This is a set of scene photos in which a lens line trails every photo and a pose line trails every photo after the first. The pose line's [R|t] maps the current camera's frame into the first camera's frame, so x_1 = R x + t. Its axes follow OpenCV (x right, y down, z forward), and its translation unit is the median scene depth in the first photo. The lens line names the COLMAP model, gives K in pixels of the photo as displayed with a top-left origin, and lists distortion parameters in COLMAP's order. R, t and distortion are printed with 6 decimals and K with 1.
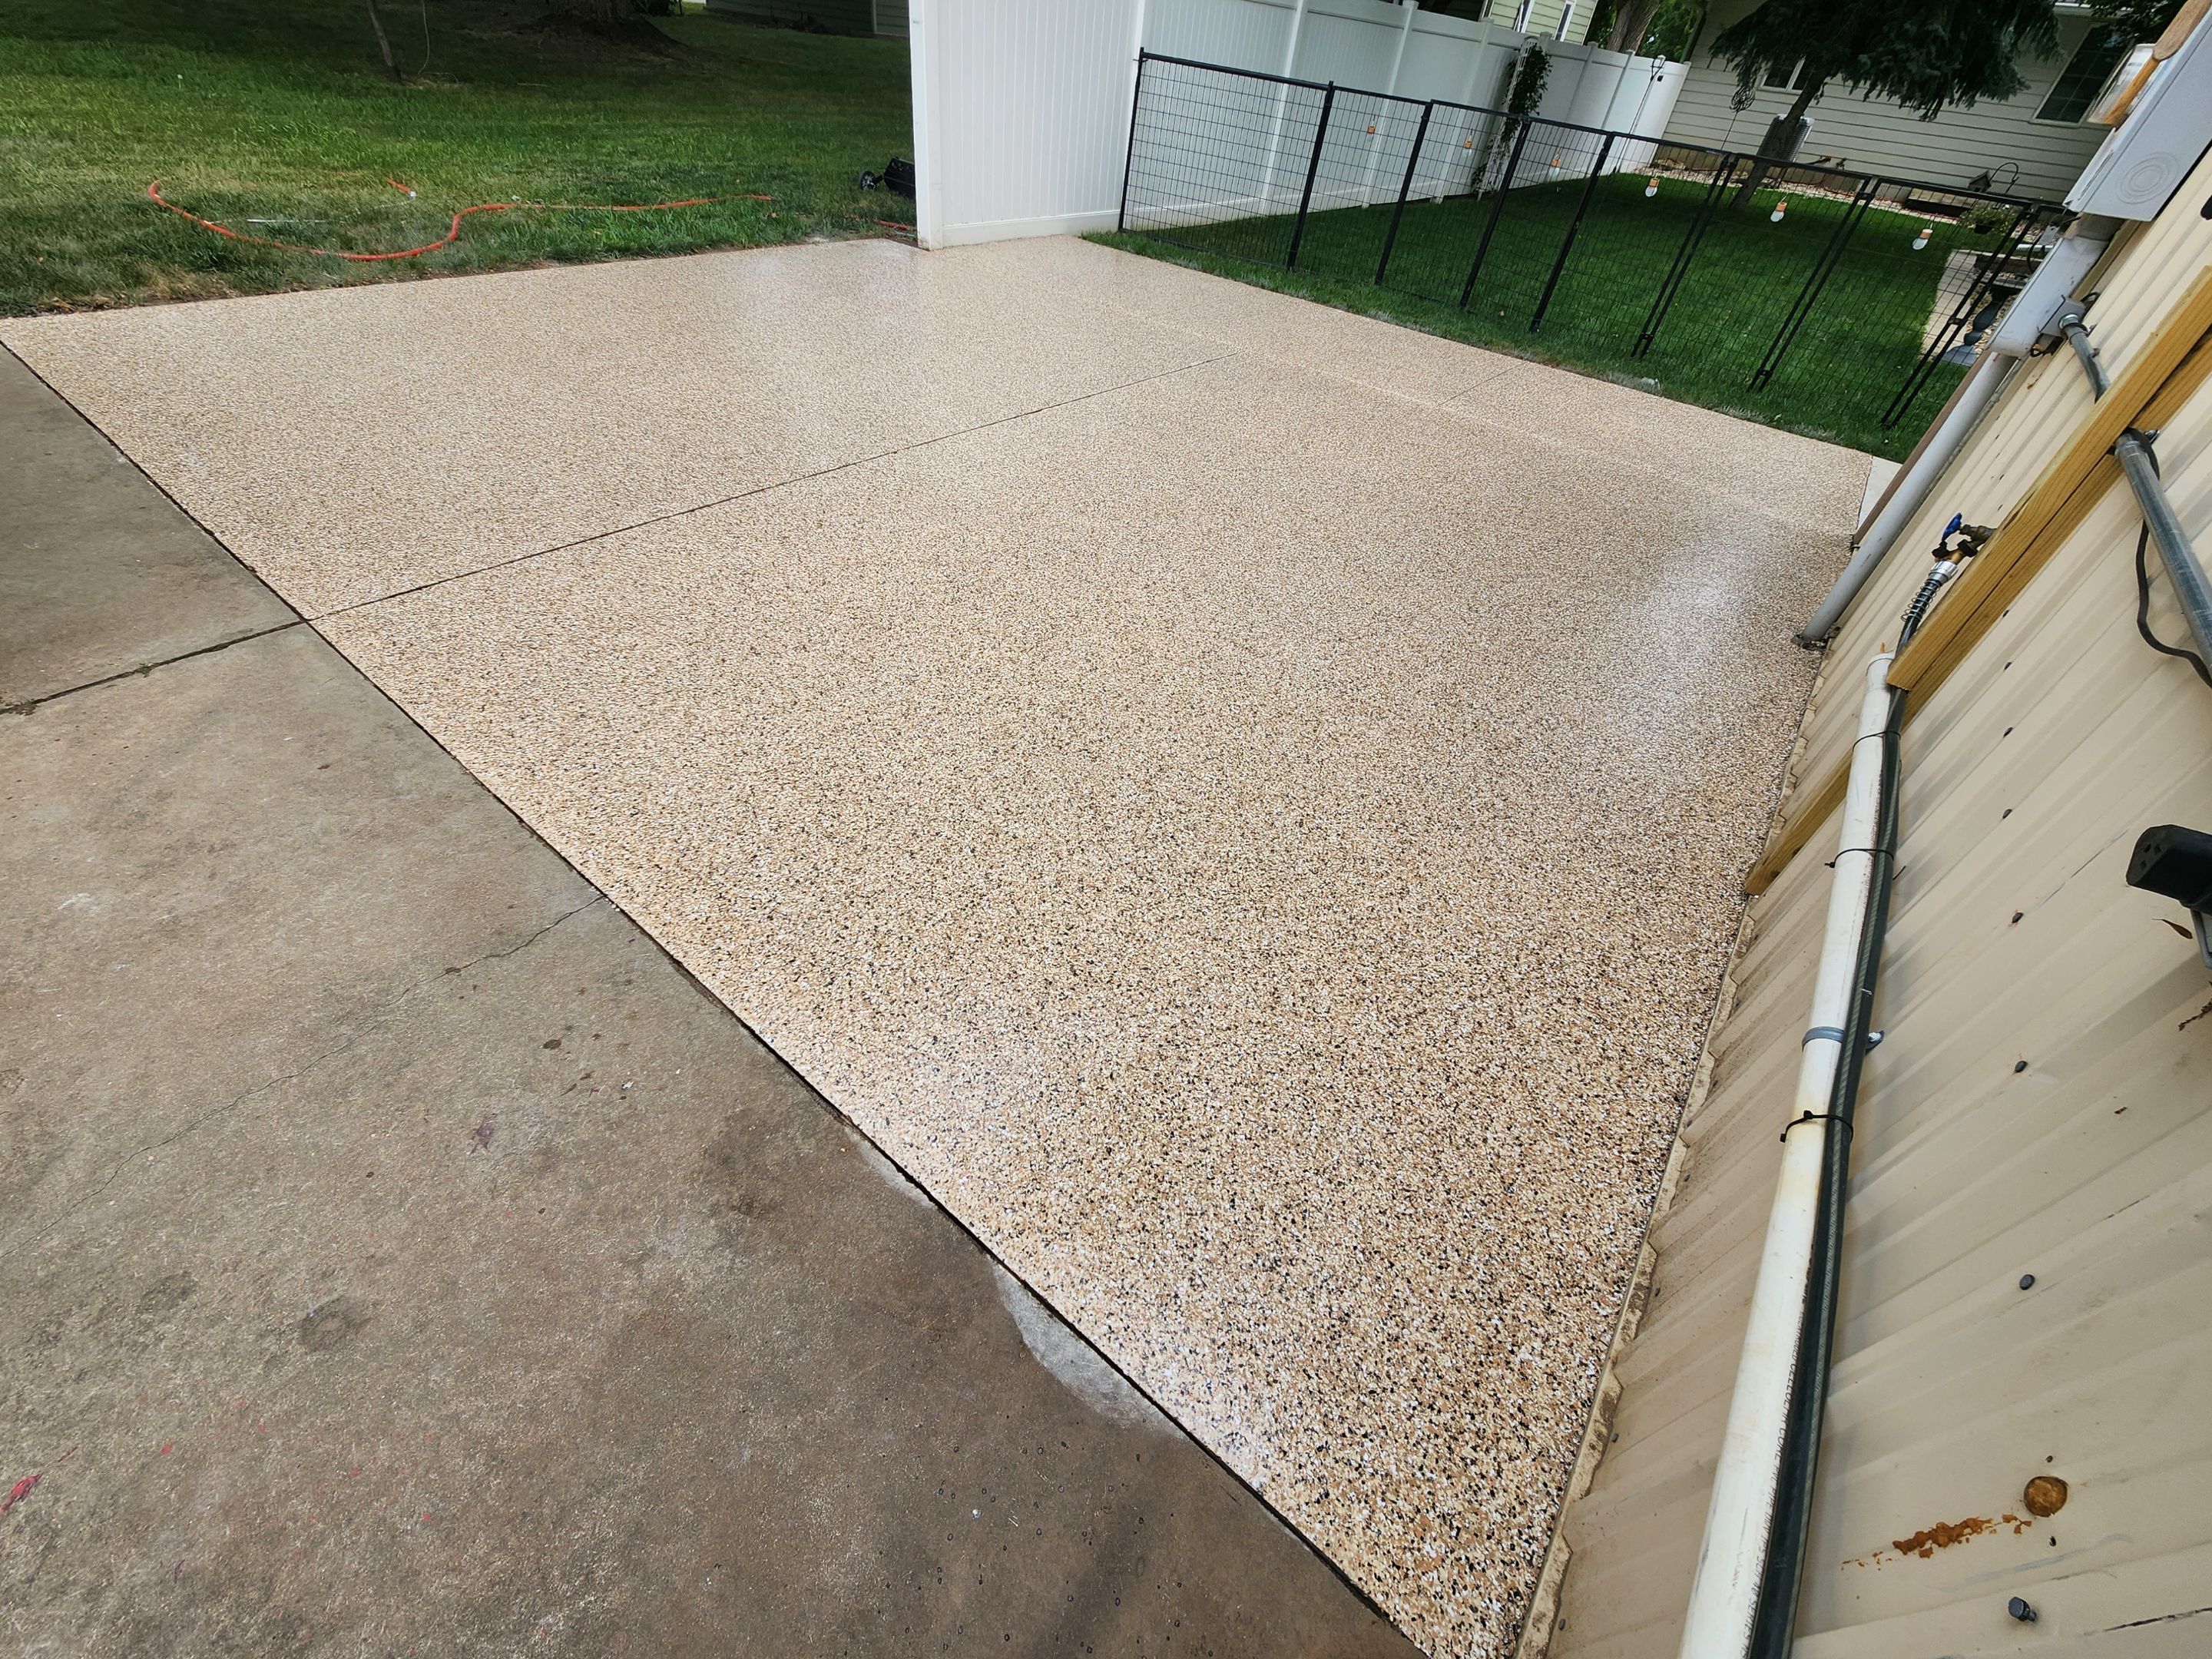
lens RADIAL K [[890.6, 0, 1097.2], [0, 890.6, 825.4], [0, 0, 1]] dist [0.001472, -0.001308]
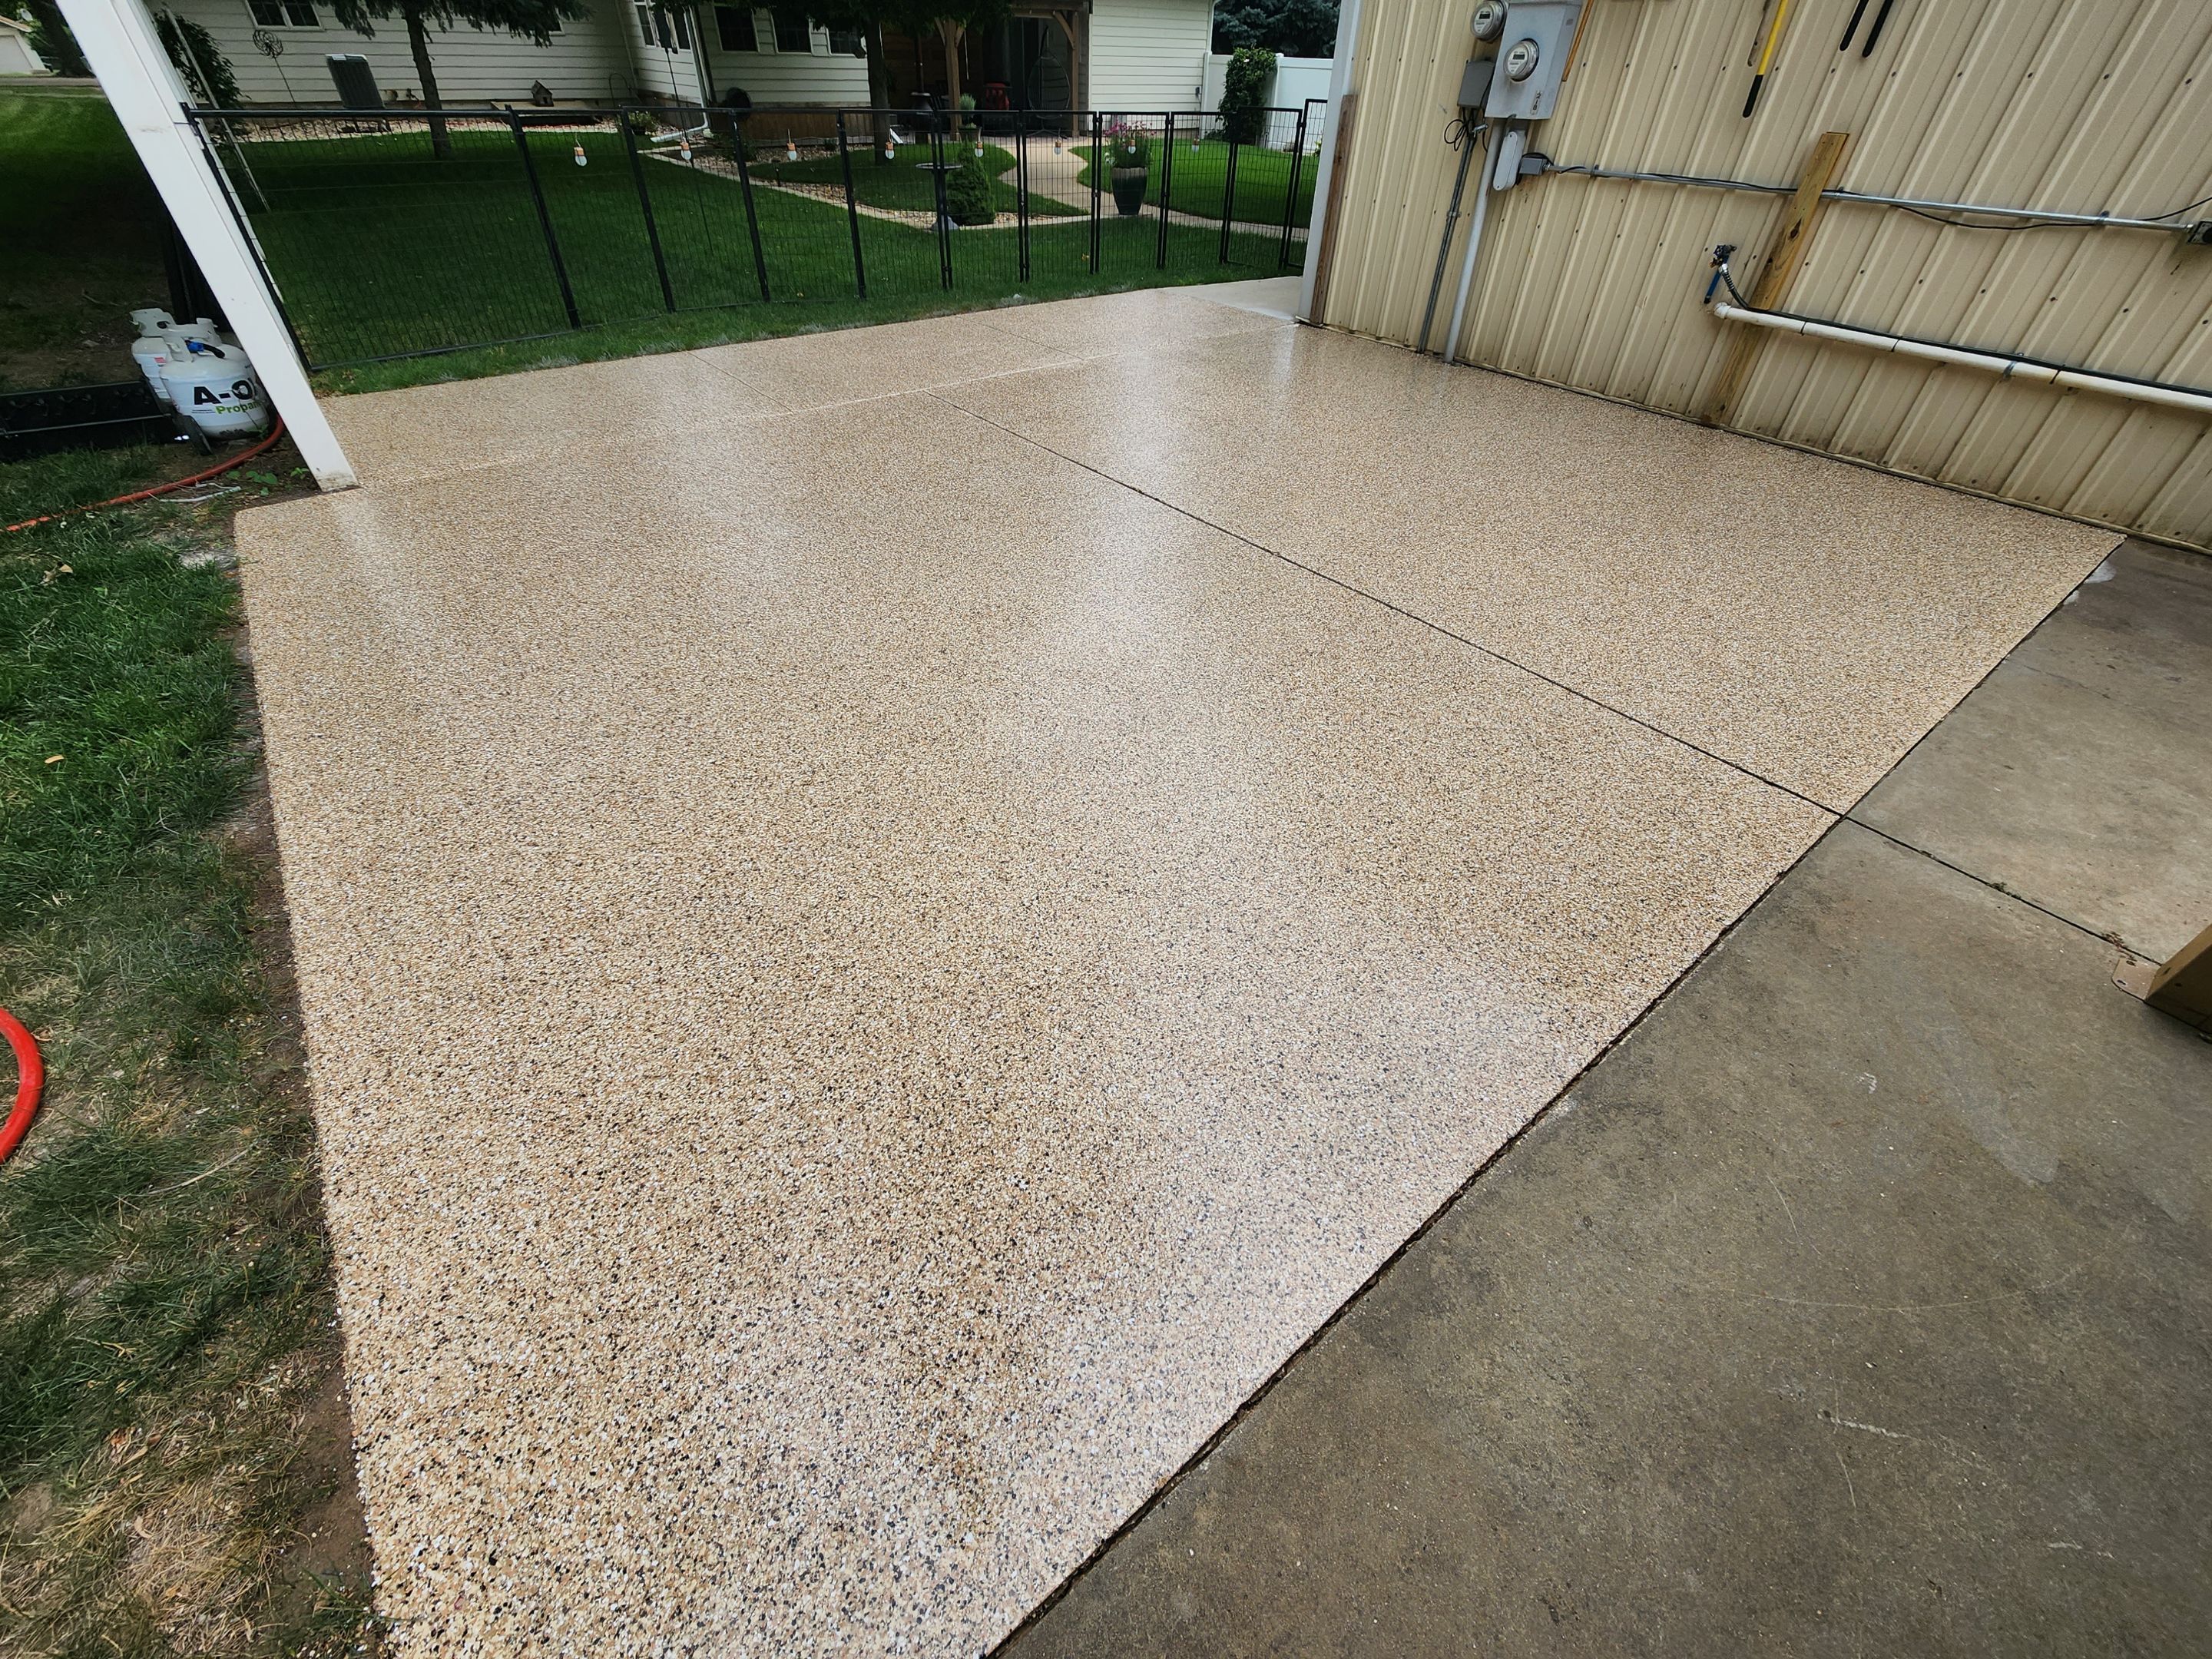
lens RADIAL K [[890.6, 0, 1097.2], [0, 890.6, 825.4], [0, 0, 1]] dist [0.001472, -0.001308]
pose [[0.237948, -0.702871, 0.670338, -1.498612], [0.656844, 0.624859, 0.422027, -1.015068], [-0.715497, 0.339887, 0.610361, 0.842853]]
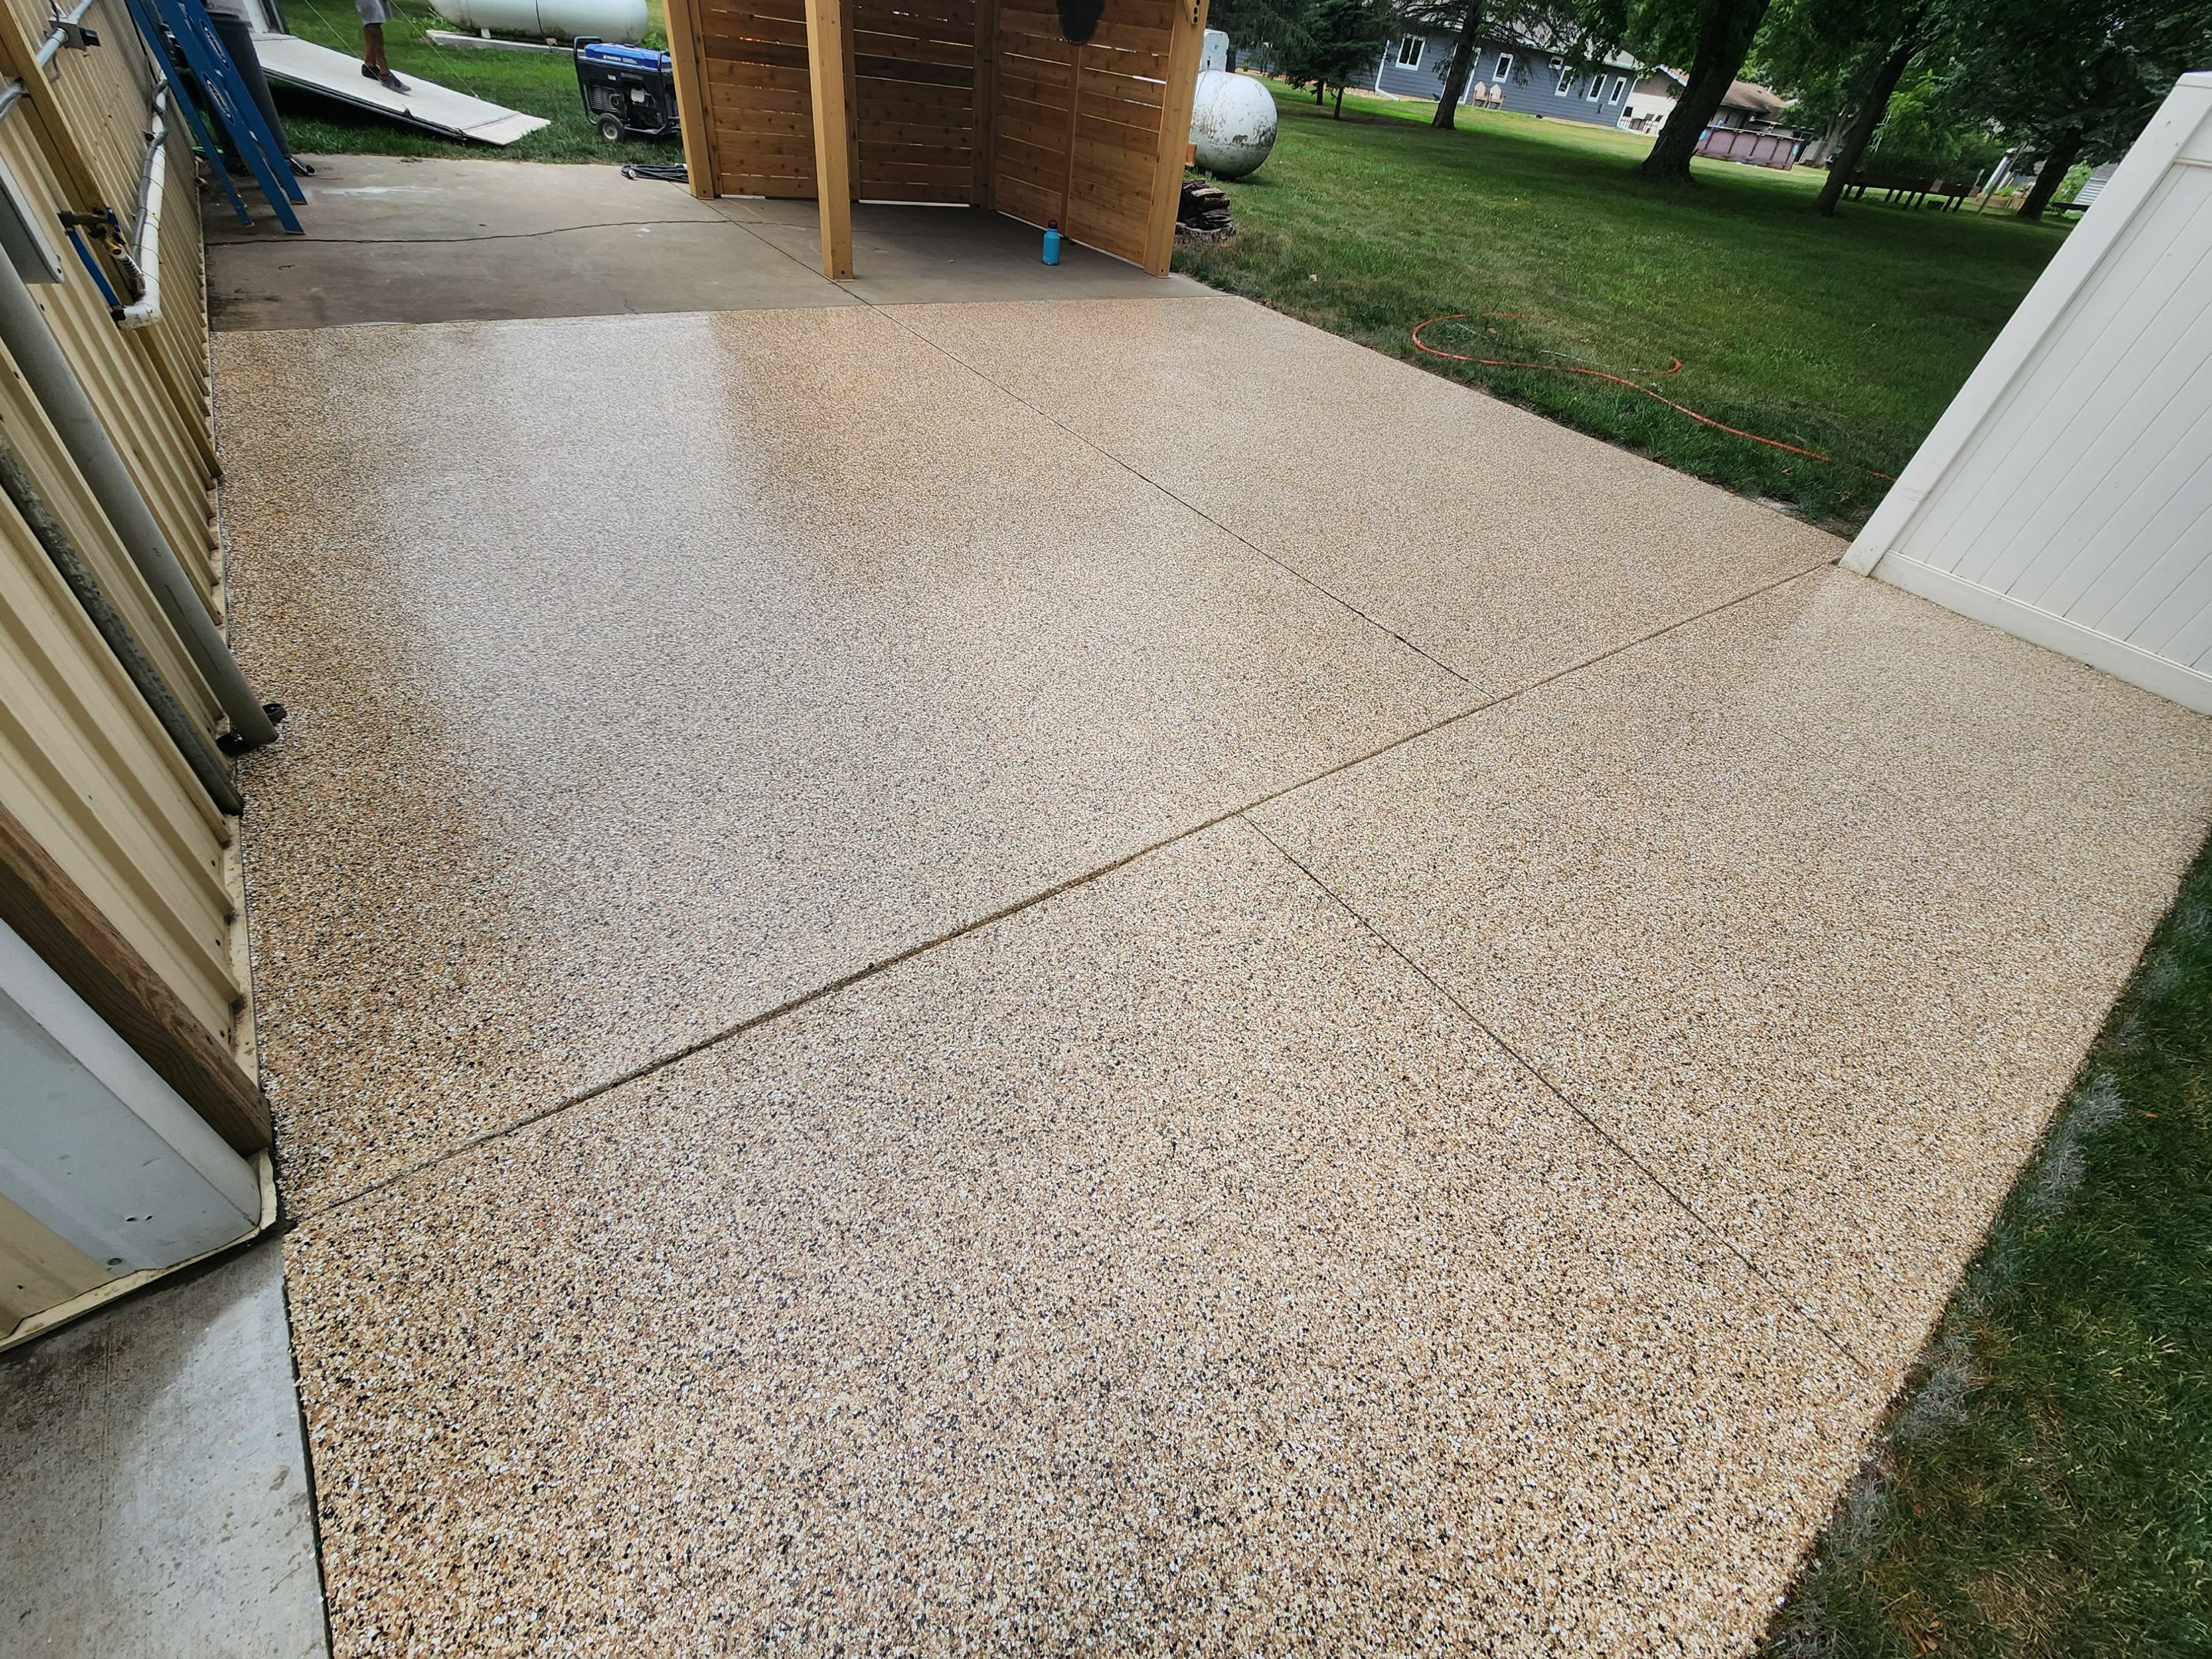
lens RADIAL K [[900.1, 0, 1097.8], [0, 900.1, 816.8], [0, 0, 1]] dist [0.001802, -0.002164]
pose [[-0.262277, 0.531087, -0.805703, 1.422988], [-0.750838, 0.412167, 0.516101, -1.182417], [0.606179, 0.740314, 0.290658, 1.440696]]
